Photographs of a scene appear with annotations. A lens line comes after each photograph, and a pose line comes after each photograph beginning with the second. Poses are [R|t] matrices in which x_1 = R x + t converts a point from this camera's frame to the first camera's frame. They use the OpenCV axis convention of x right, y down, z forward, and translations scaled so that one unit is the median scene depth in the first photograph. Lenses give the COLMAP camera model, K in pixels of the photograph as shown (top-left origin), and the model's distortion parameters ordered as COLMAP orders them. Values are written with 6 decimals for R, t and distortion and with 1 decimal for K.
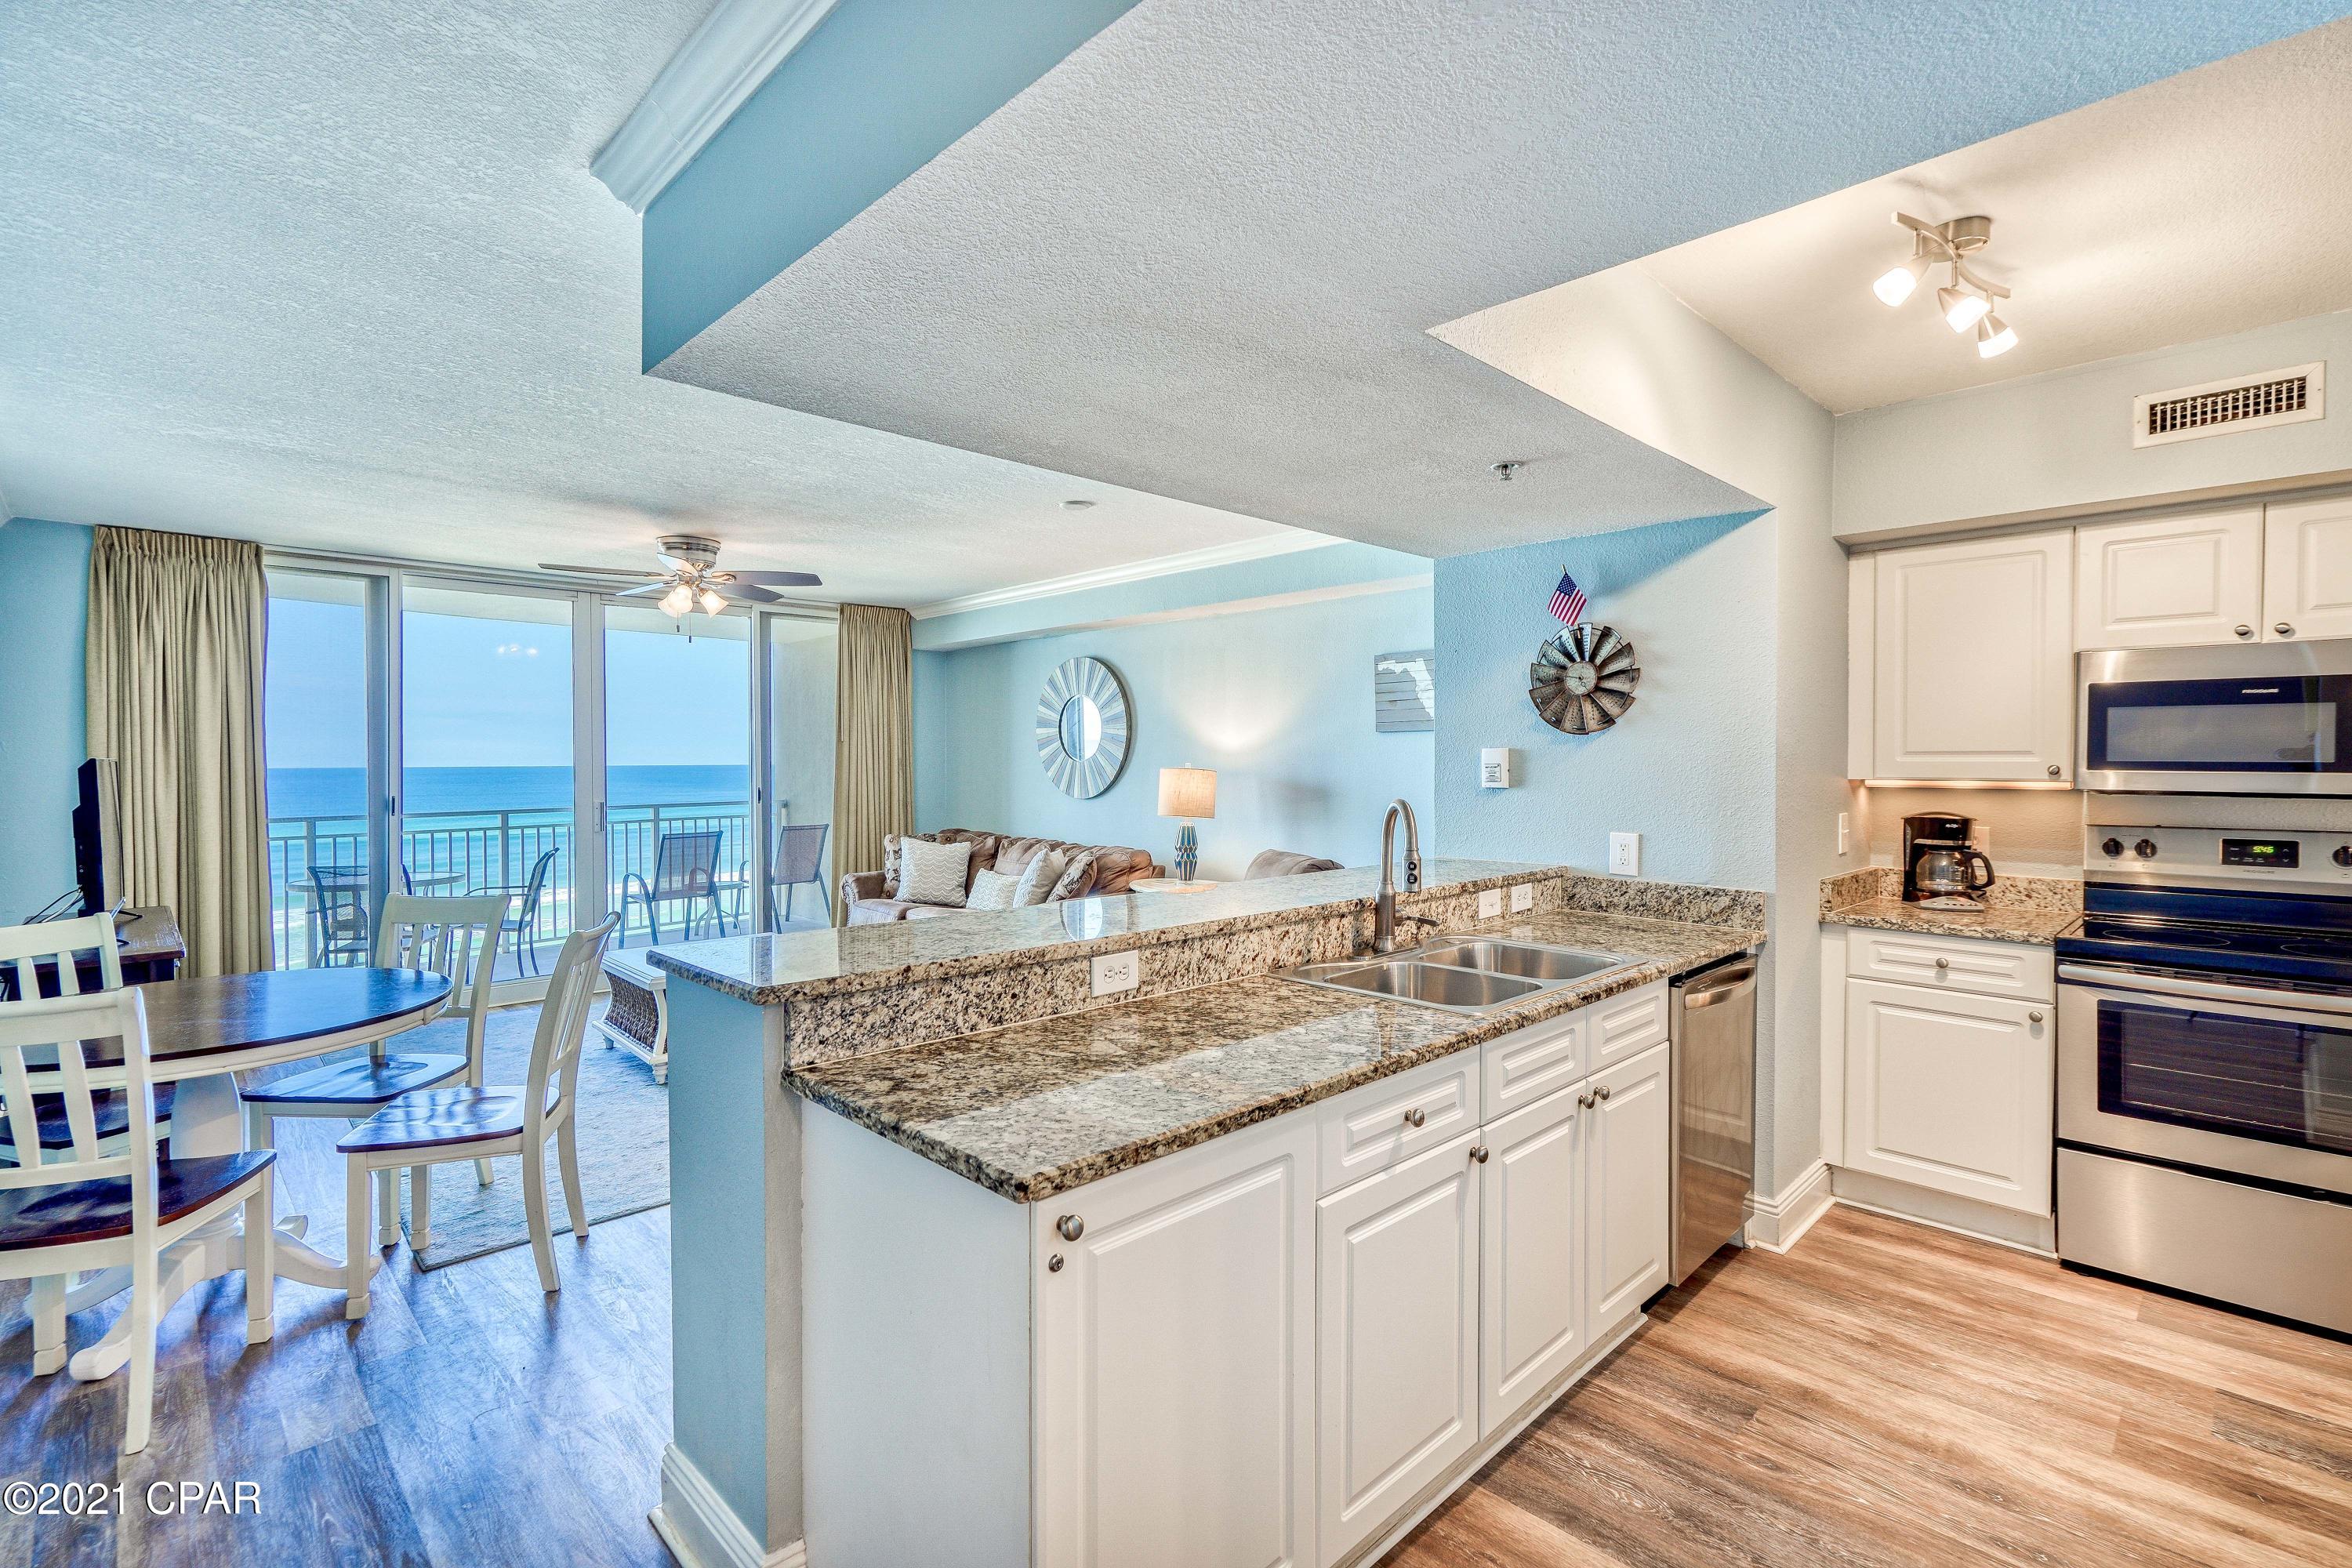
lens RADIAL K [[1106.6, 0, 1192.4], [0, 1106.6, 789.5], [0, 0, 1]] dist [-0.002608, 0.008562]
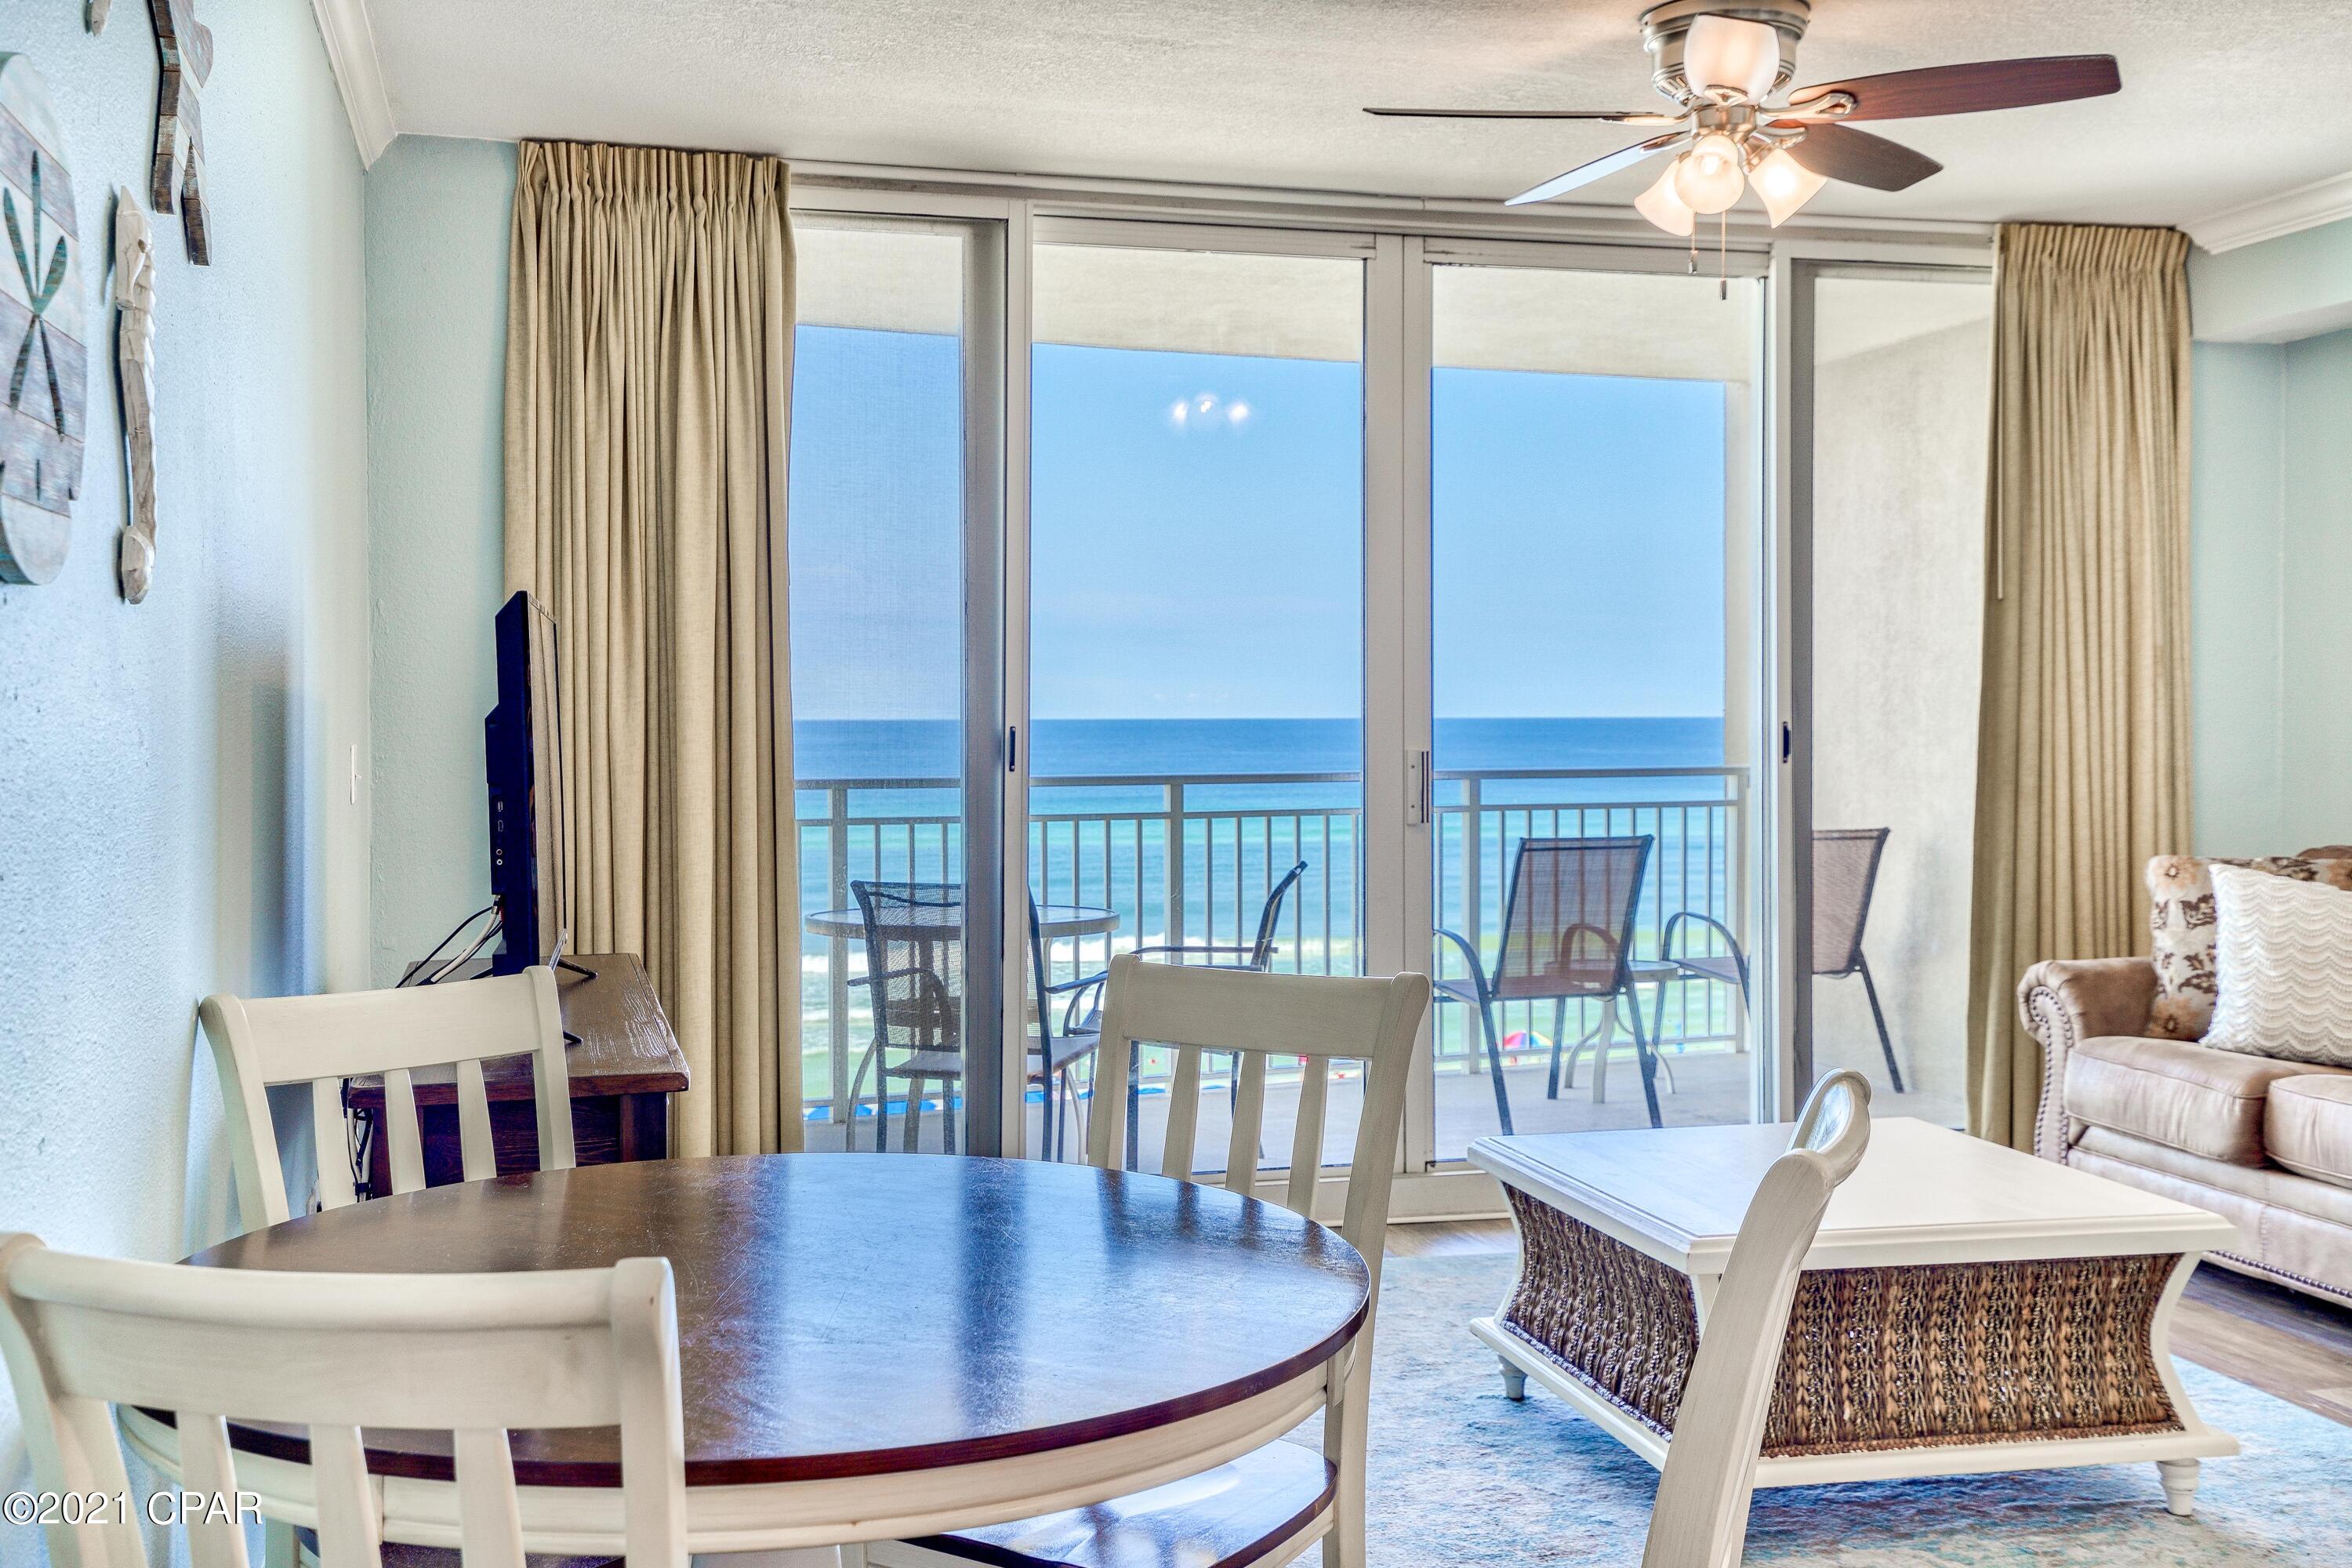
lens RADIAL K [[2365.7, 0, 1154.9], [0, 2365.7, 738.4], [0, 0, 1]] dist [0.049501, 0.000000]
pose [[0.875774, 0.007307, -0.482666, -0.263748], [-0.015116, 0.999810, -0.012291, 0.024344], [0.482485, 0.018061, 0.875718, 0.254268]]
